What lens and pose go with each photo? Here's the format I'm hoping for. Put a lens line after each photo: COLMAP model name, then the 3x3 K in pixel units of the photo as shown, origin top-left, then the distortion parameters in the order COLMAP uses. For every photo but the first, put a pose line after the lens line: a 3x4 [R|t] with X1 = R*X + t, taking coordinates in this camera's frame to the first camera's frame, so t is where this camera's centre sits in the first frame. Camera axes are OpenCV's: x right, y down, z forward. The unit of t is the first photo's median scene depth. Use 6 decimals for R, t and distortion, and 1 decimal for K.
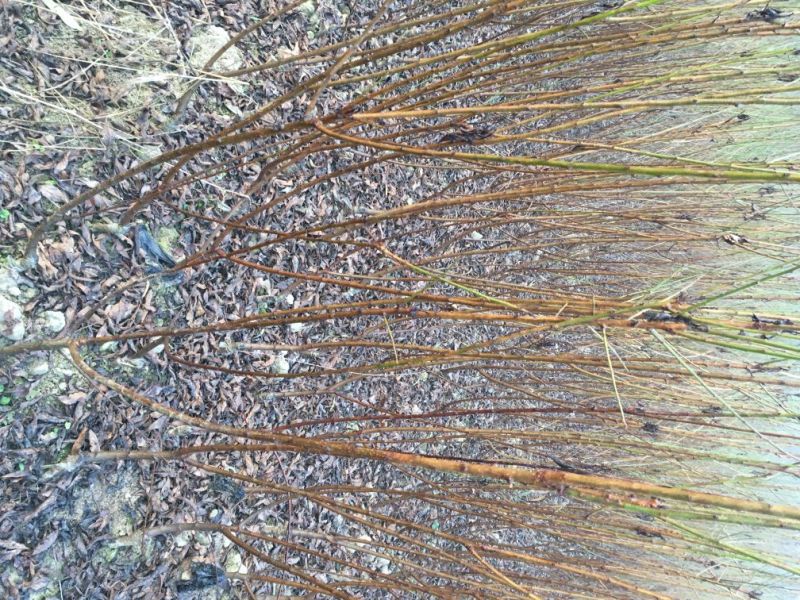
lens RADIAL K [[679.6, 0, 400.0], [0, 679.6, 300.0], [0, 0, 1]] dist [0.083662, -0.109045]
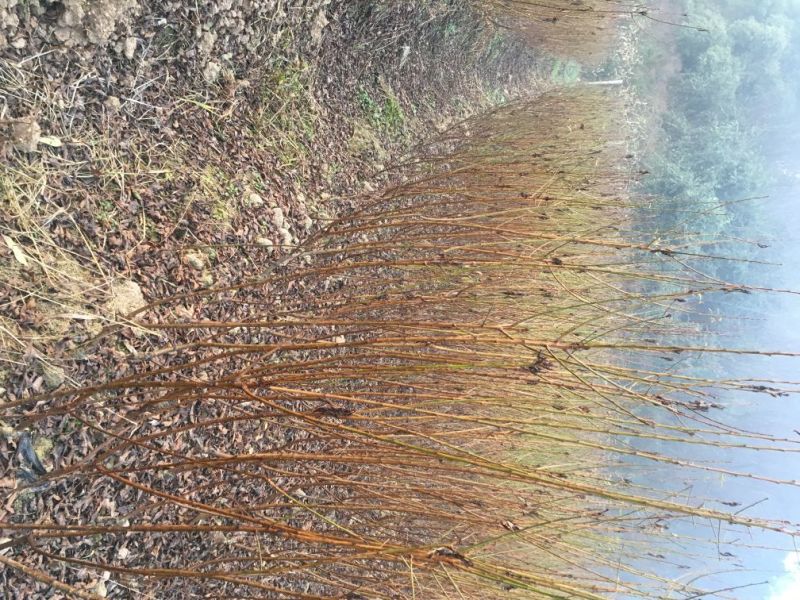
lens RADIAL K [[679.6, 0, 400.0], [0, 679.6, 300.0], [0, 0, 1]] dist [0.083662, -0.109045]
pose [[0.951521, 0.220441, 0.214510, -0.070331], [-0.124983, 0.914327, -0.385209, 0.043234], [-0.281048, 0.339724, 0.897552, -0.217620]]
